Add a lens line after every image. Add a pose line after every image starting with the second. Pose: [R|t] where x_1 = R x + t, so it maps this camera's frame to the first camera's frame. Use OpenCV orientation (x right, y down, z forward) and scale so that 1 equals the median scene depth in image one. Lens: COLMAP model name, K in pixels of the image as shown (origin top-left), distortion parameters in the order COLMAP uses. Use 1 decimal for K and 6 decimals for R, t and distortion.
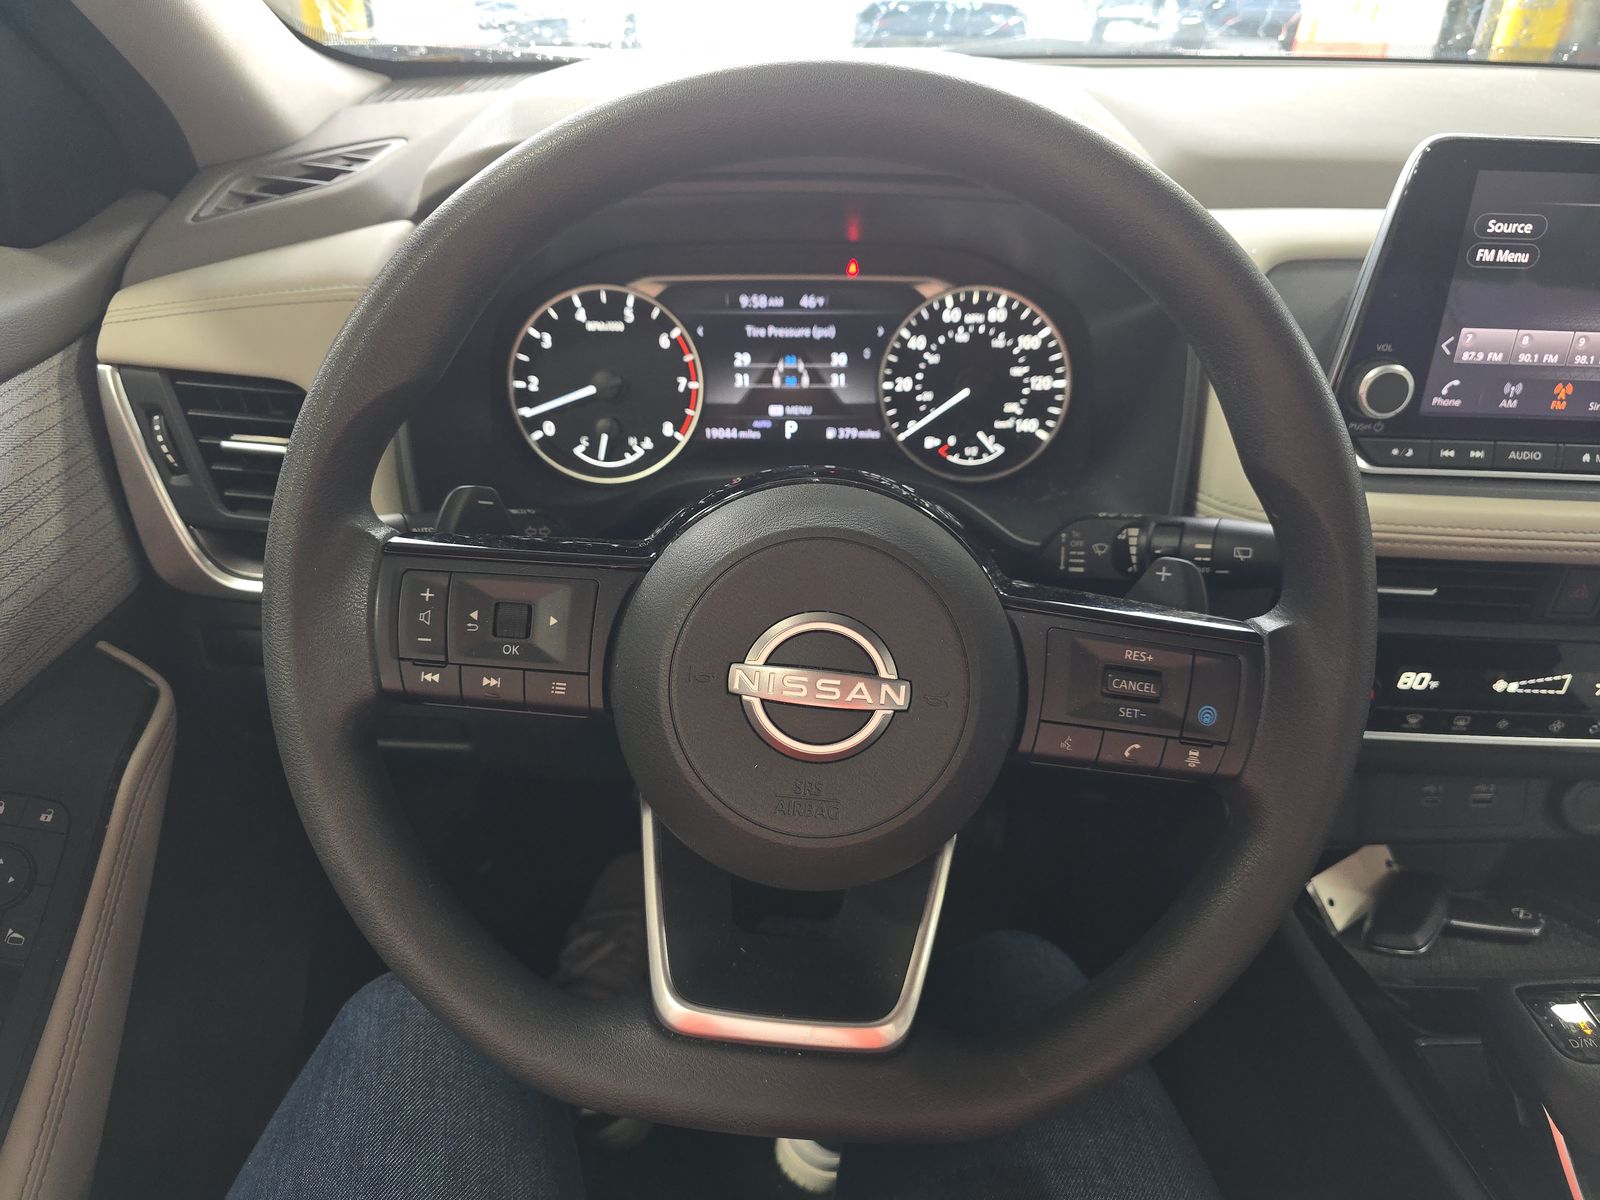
lens RADIAL K [[1101.3, 0, 800.0], [0, 1101.3, 600.0], [0, 0, 1]] dist [0.077422, -0.119862]
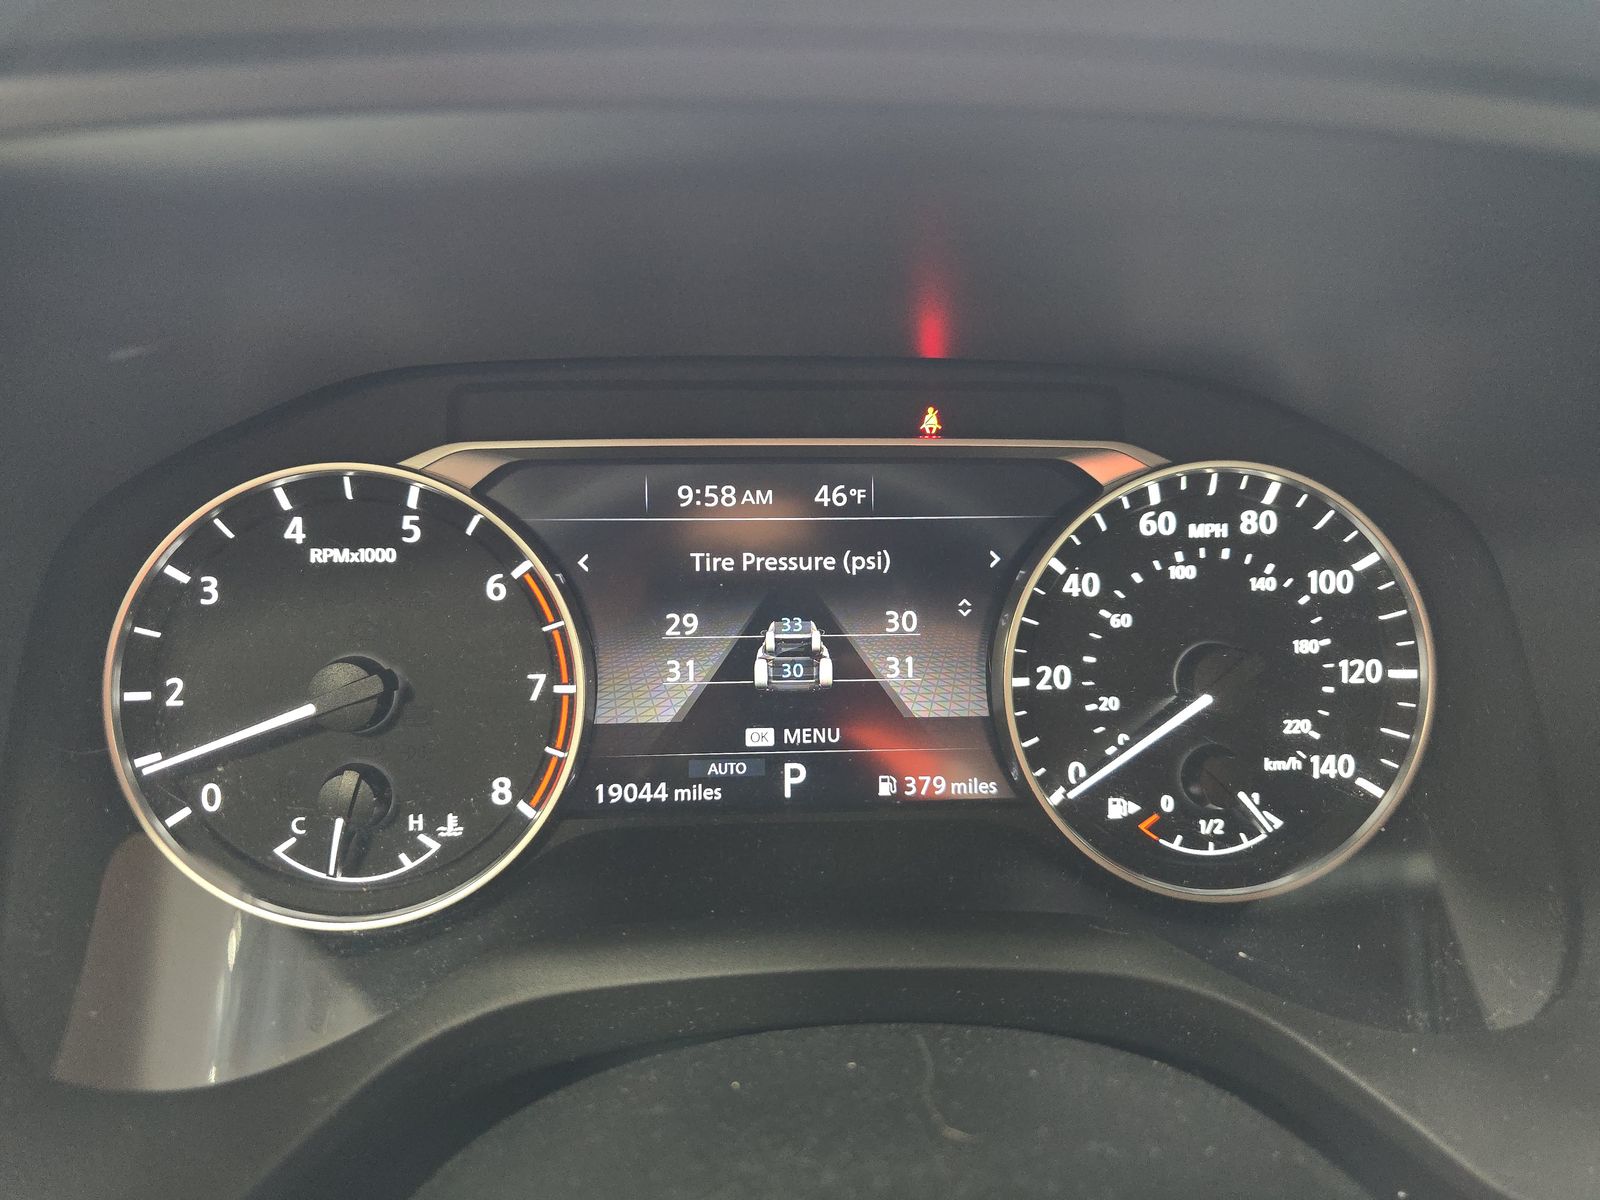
lens RADIAL K [[1101.3, 0, 800.0], [0, 1101.3, 600.0], [0, 0, 1]] dist [0.077422, -0.119862]
pose [[0.998765, -0.010308, 0.048610, -0.026778], [0.017279, 0.989245, -0.145242, -0.164815], [-0.046590, 0.145903, 0.988201, 0.573129]]
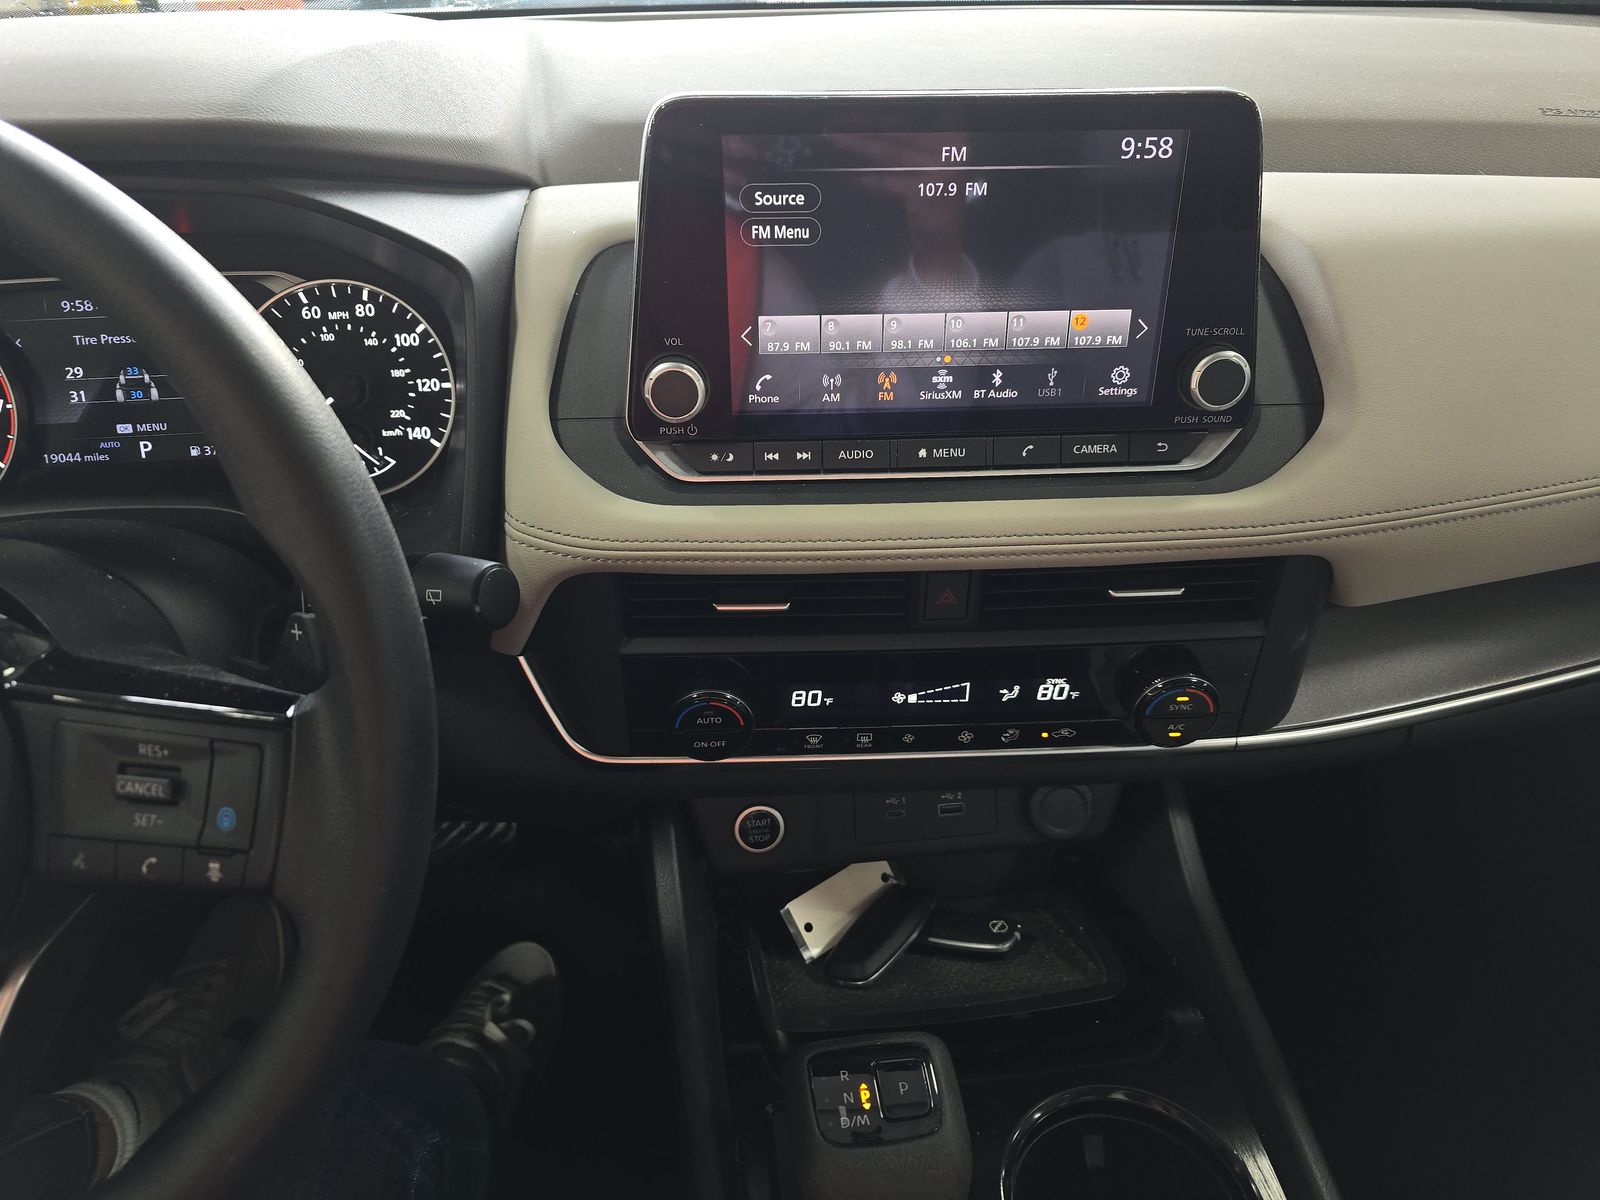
lens RADIAL K [[1098.1, 0, 800.0], [0, 1098.1, 600.0], [0, 0, 1]] dist [0.050957, -0.053999]
pose [[0.996363, -0.060448, 0.060052, 0.455601], [0.058267, 0.997600, 0.037415, -0.039620], [-0.062170, -0.033780, 0.997494, 0.090295]]
